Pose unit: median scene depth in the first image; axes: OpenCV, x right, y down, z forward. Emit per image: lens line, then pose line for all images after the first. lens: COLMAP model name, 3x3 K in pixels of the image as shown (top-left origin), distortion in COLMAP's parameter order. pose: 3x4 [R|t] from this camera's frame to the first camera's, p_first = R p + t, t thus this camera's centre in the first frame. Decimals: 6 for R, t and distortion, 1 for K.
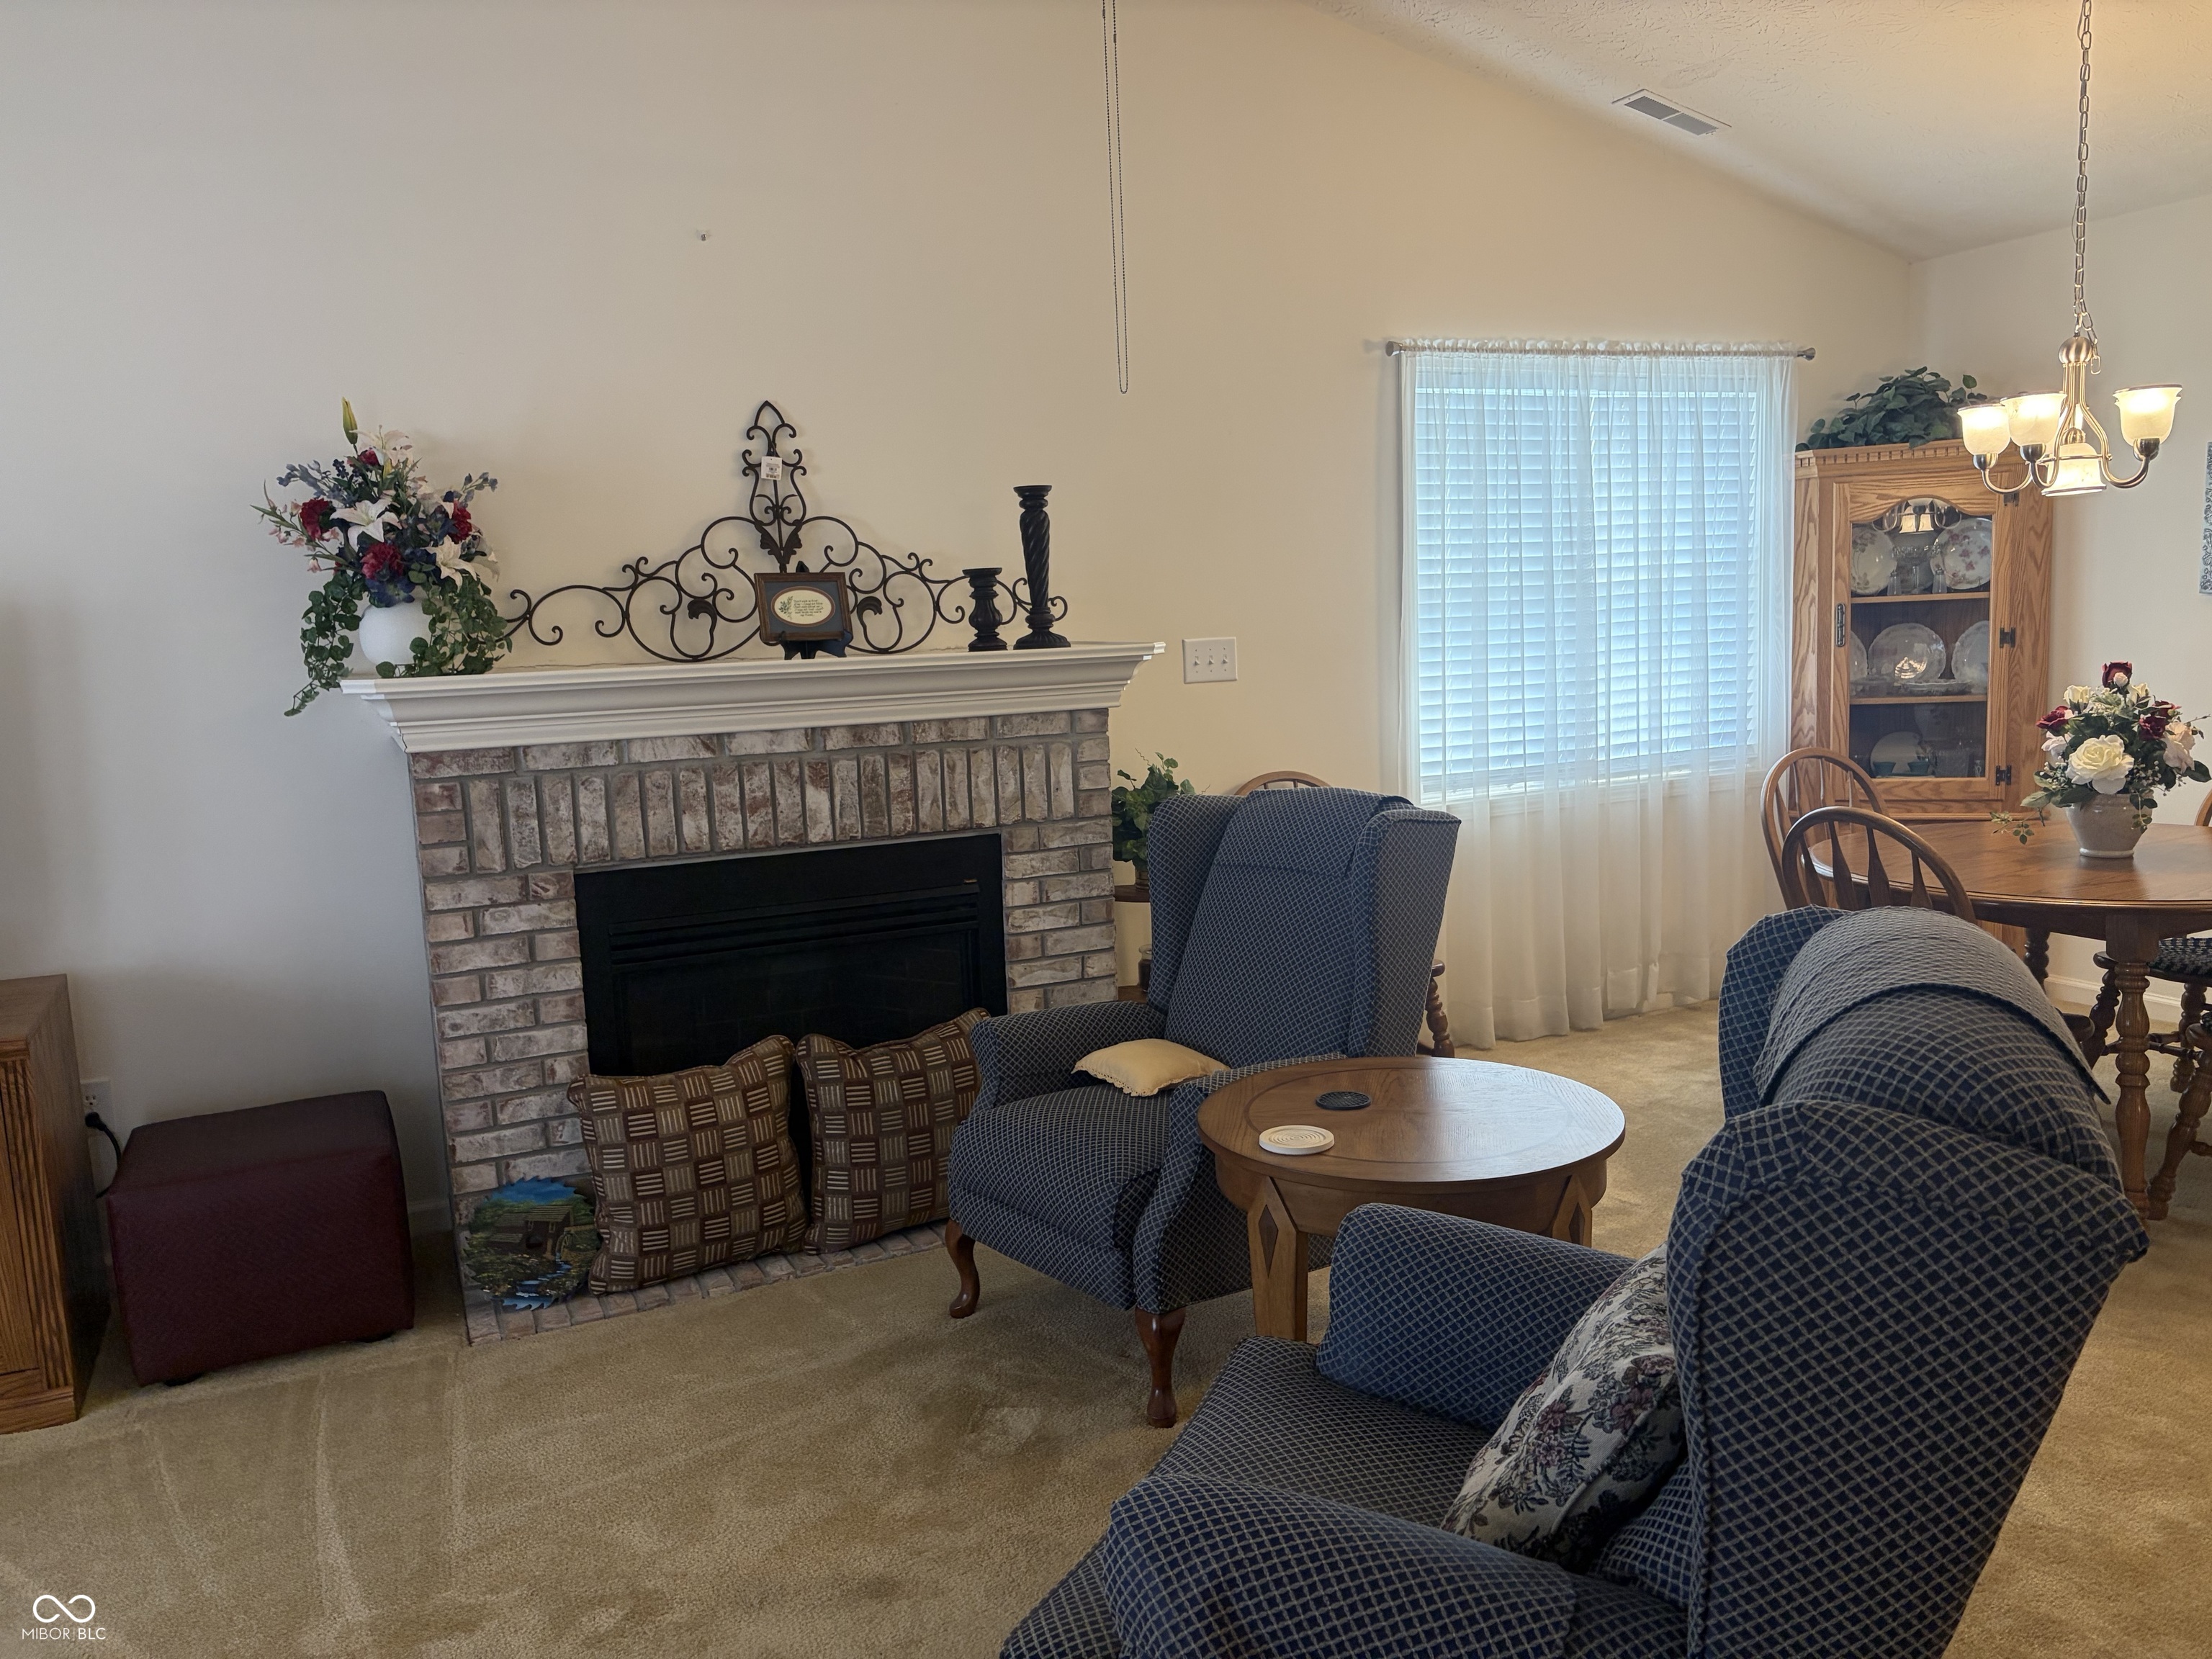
lens RADIAL K [[1677.7, 0, 1111.8], [0, 1677.7, 843.6], [0, 0, 1]] dist [0.033453, -0.028962]
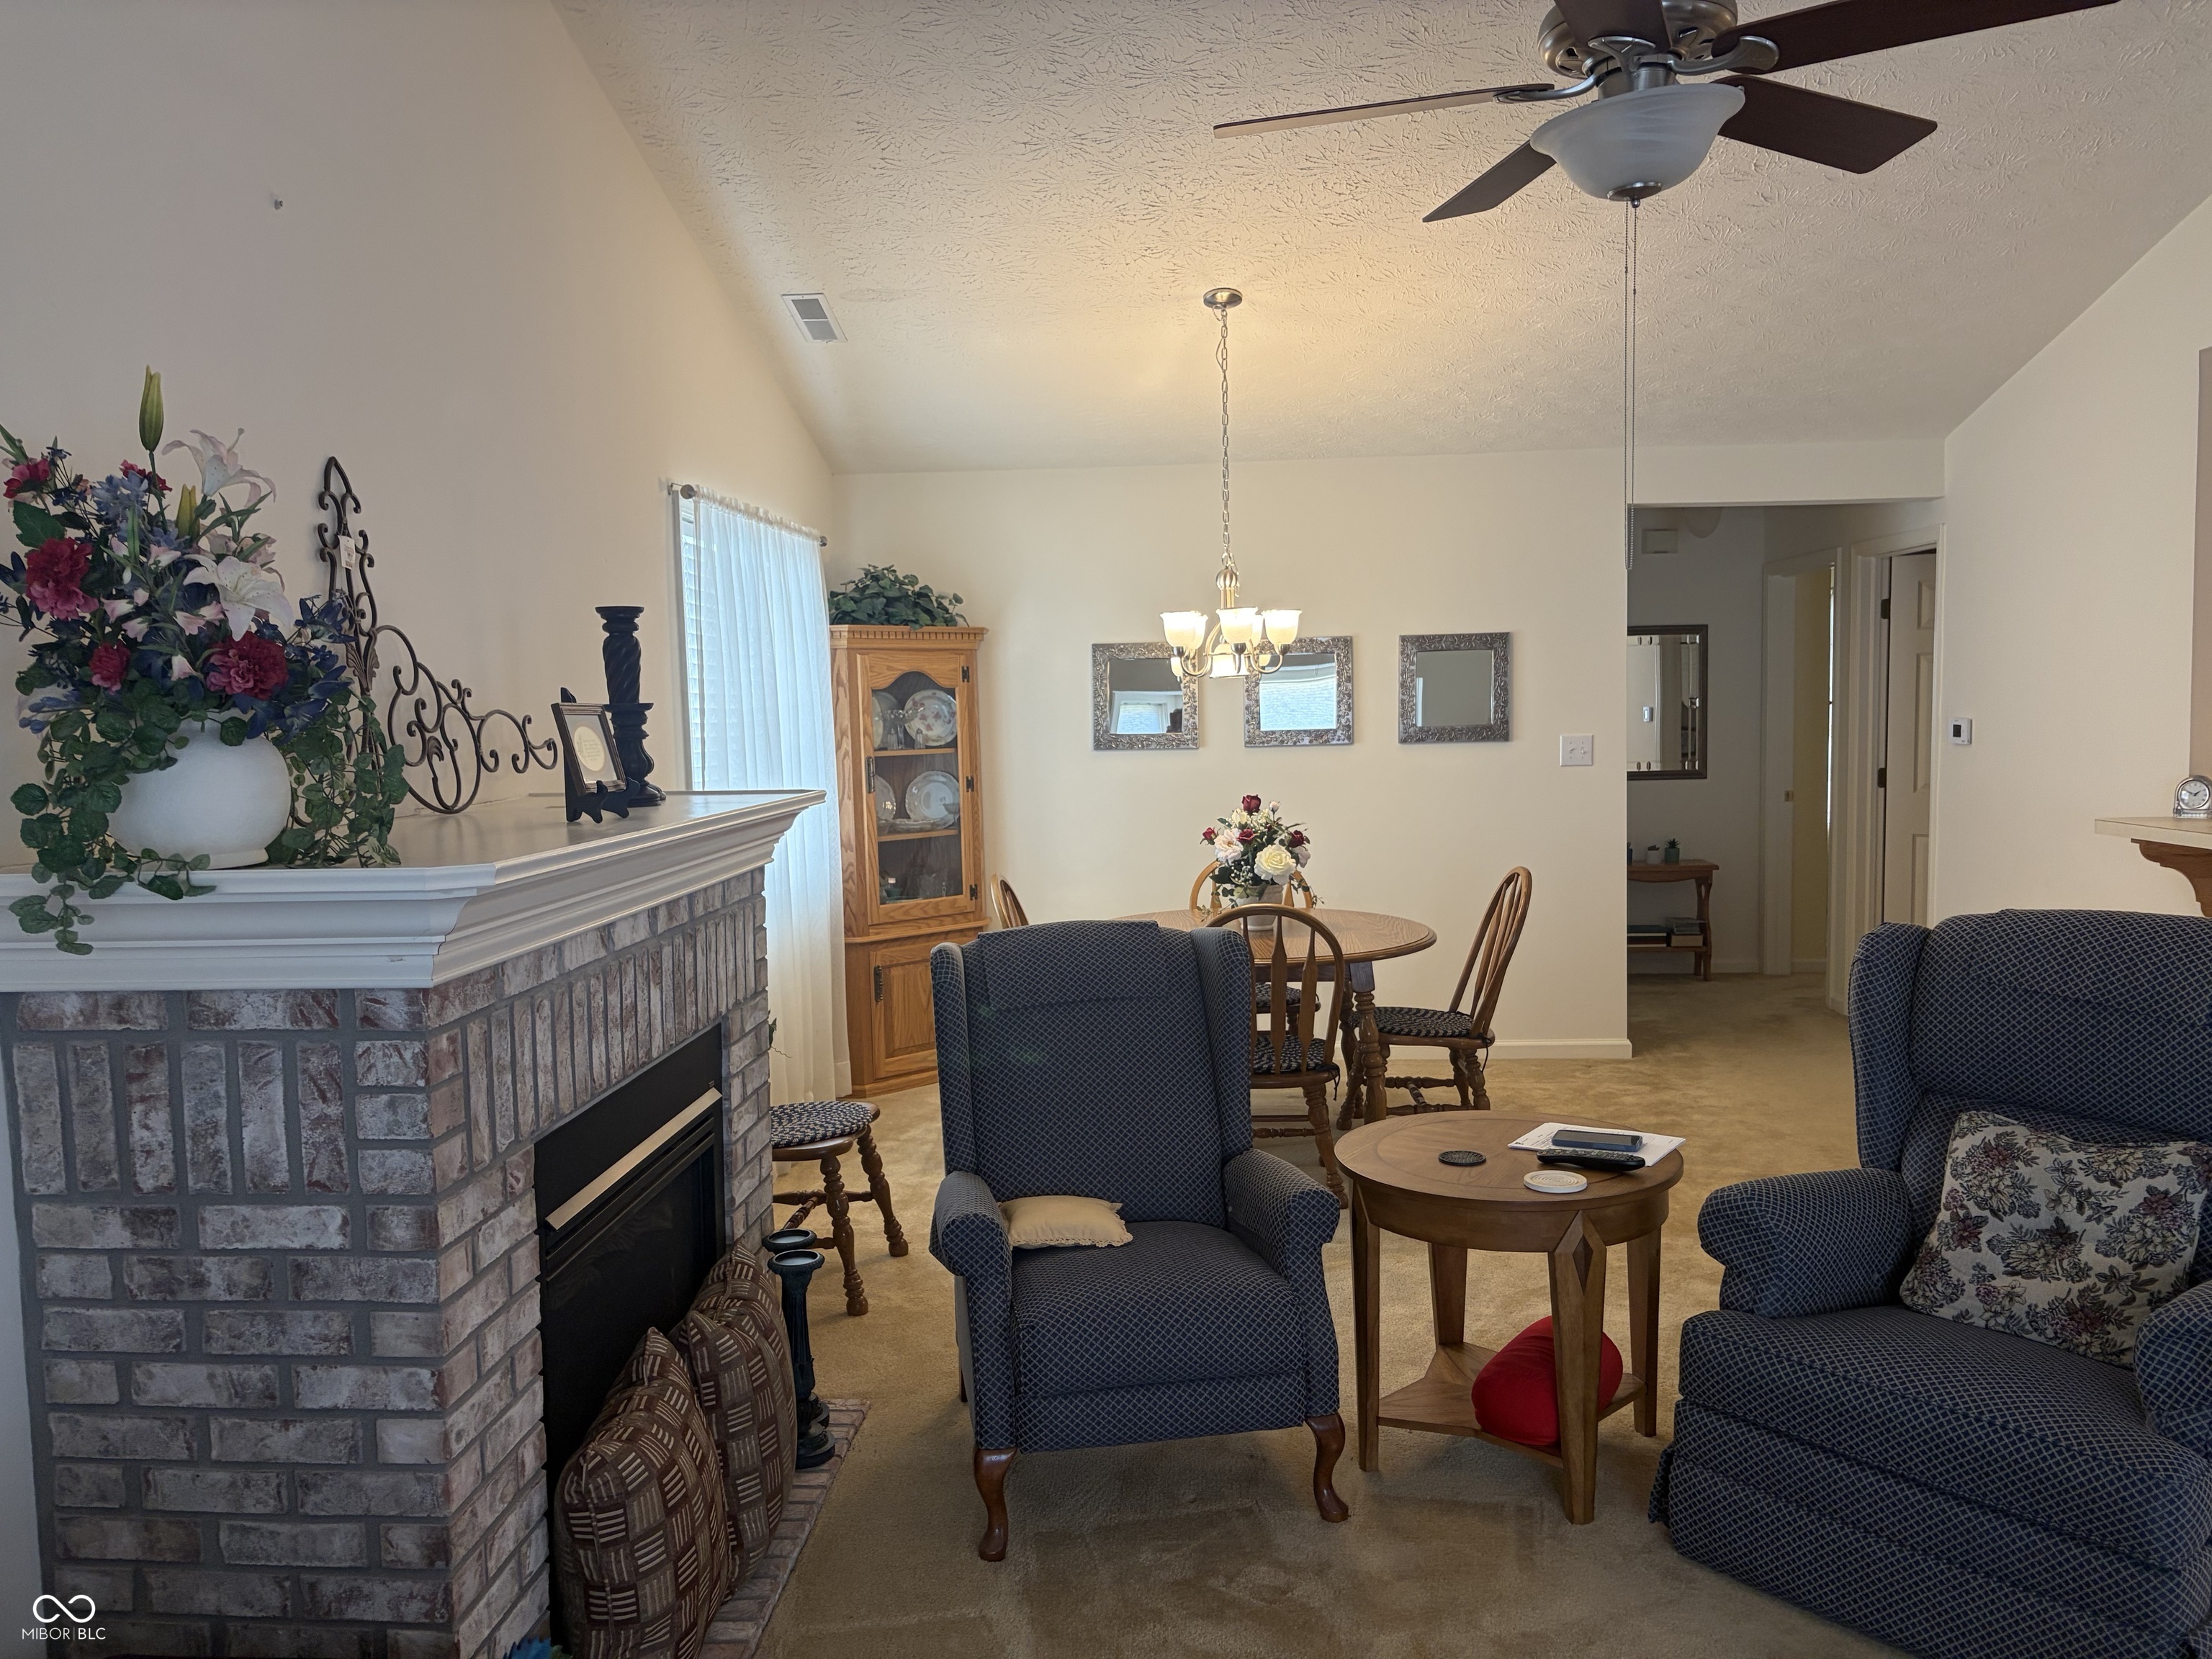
lens RADIAL K [[1677.7, 0, 1116.1], [0, 1677.7, 835.7], [0, 0, 1]] dist [0.033453, -0.028962]
pose [[0.469136, -0.038872, 0.882270, -0.671903], [0.128328, 0.991428, -0.024556, -0.049461], [-0.873752, 0.124740, 0.470103, 0.408845]]
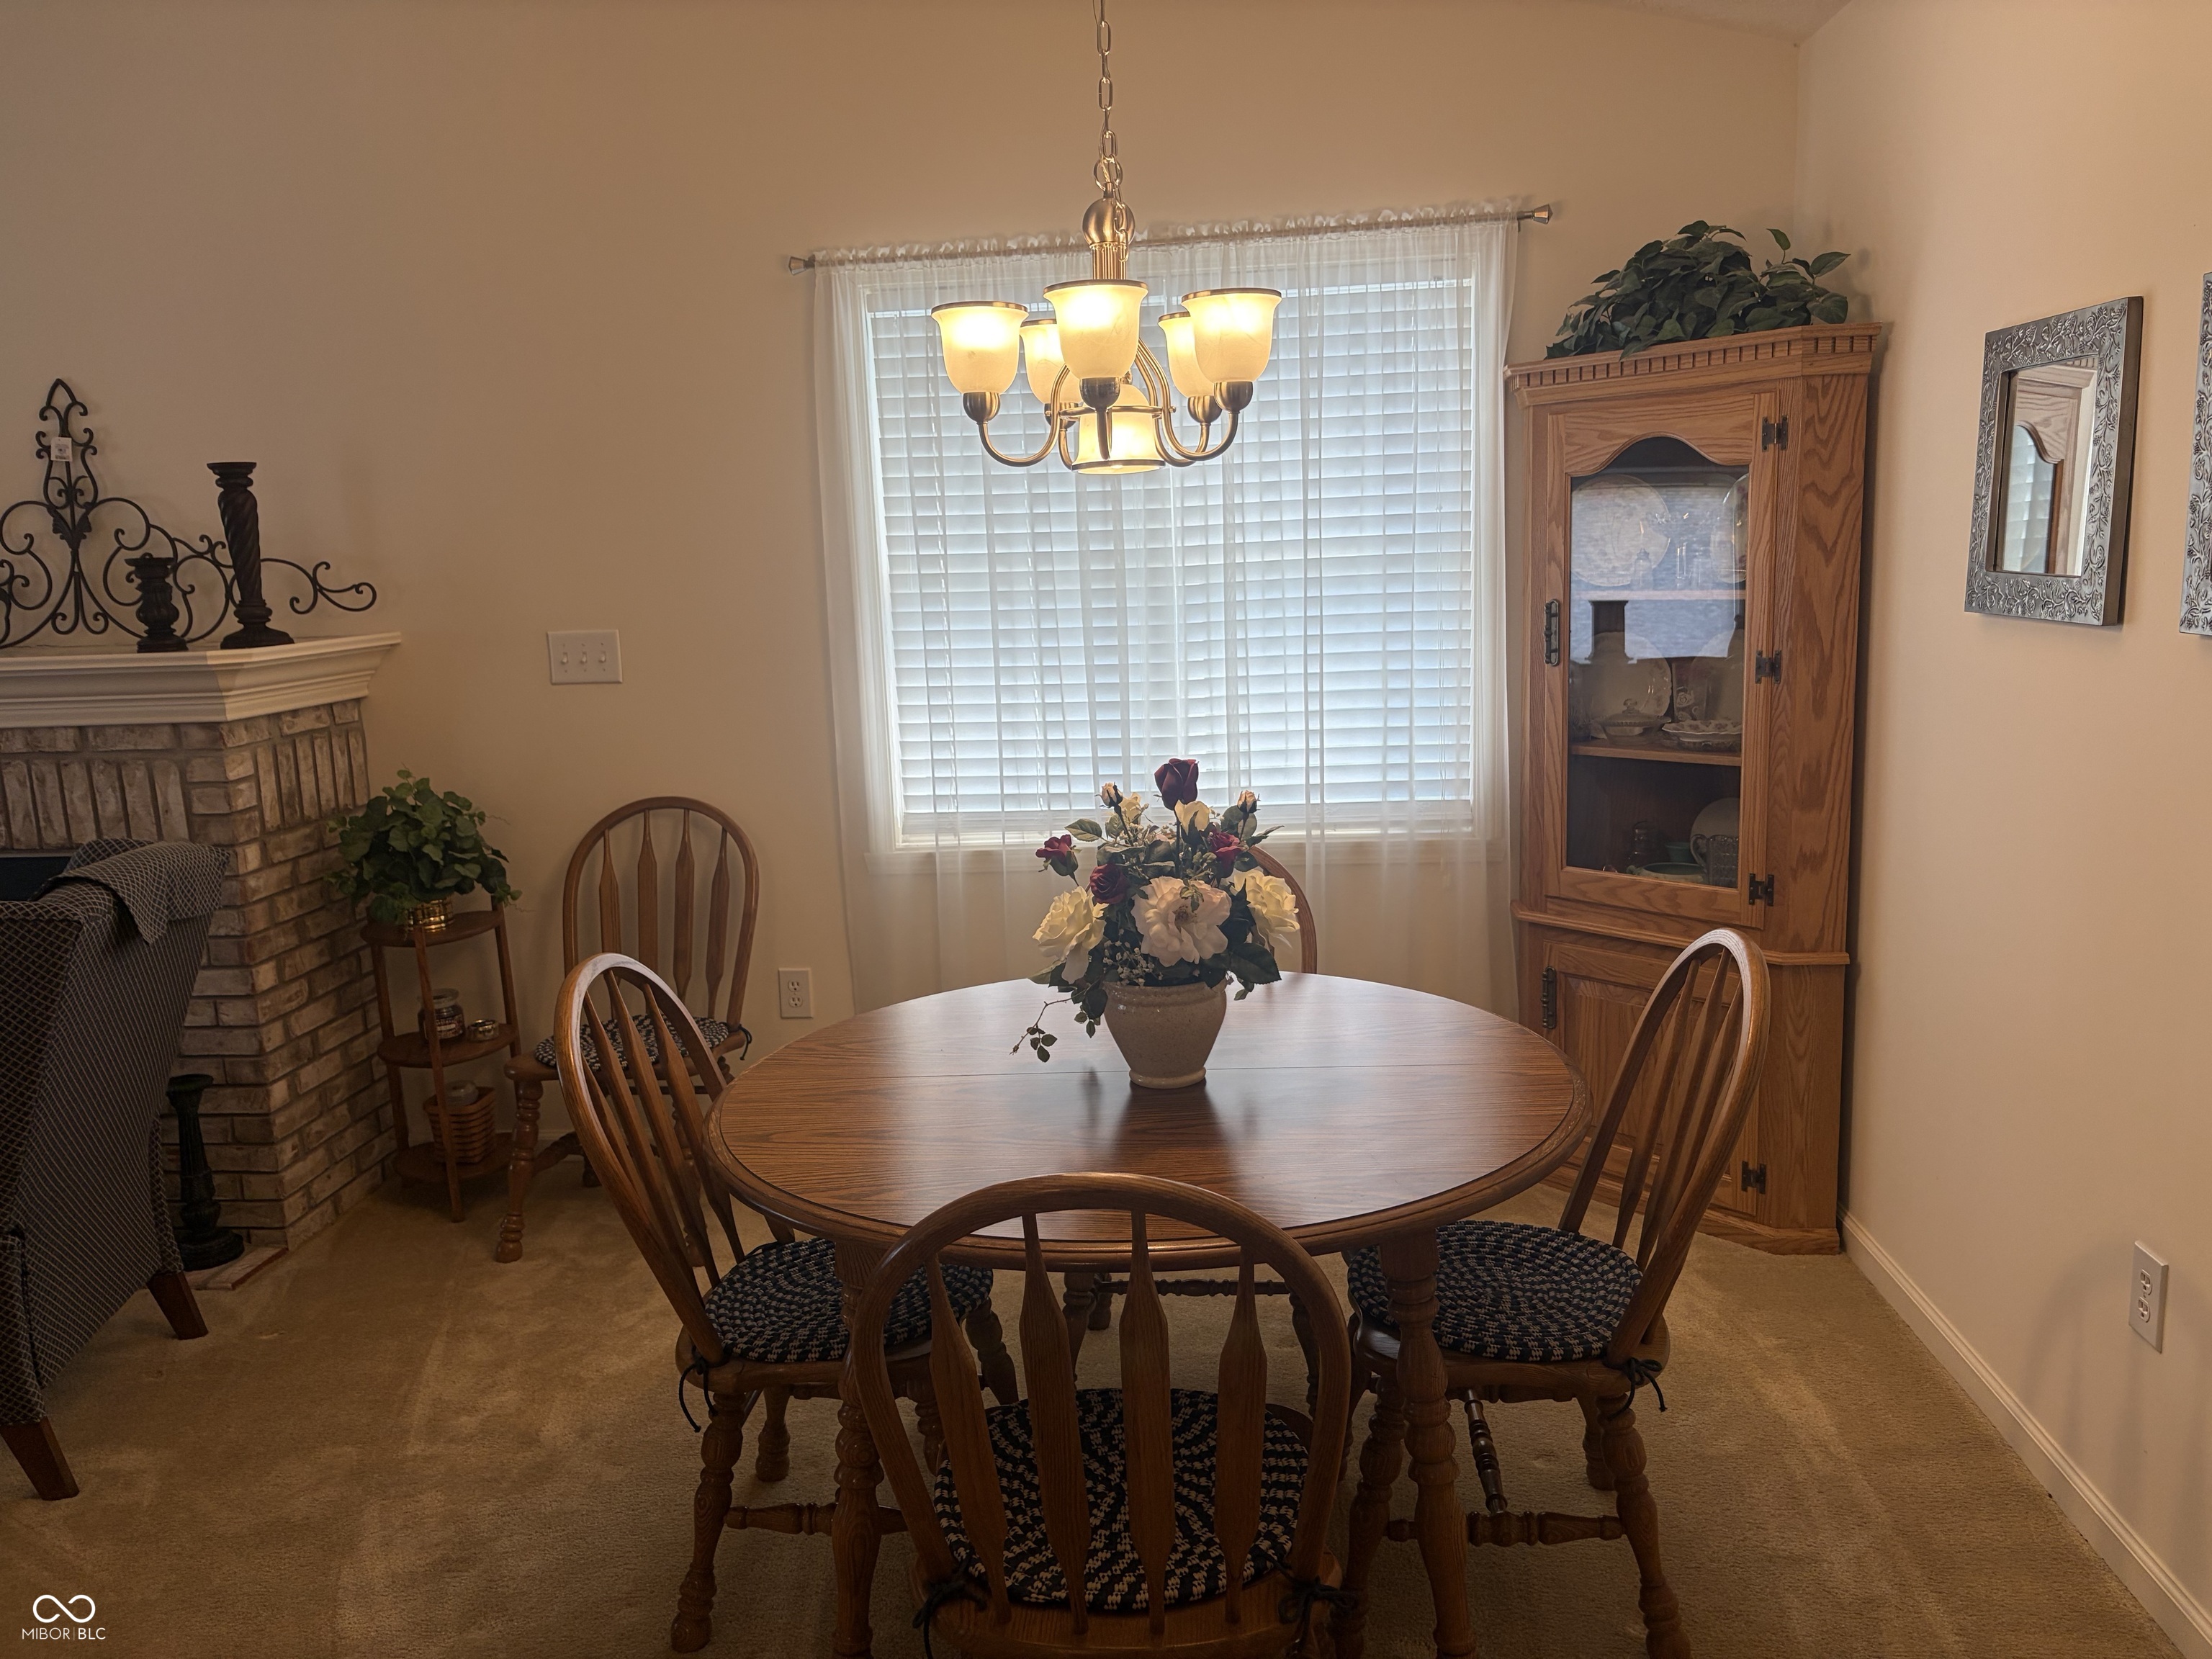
lens RADIAL K [[1677.7, 0, 1103.2], [0, 1677.7, 795.2], [0, 0, 1]] dist [0.033453, -0.028962]
pose [[0.861418, 0.083982, -0.500905, 0.808653], [-0.068624, 0.996436, 0.049048, -0.114285], [0.503239, -0.007877, 0.864111, 0.462350]]
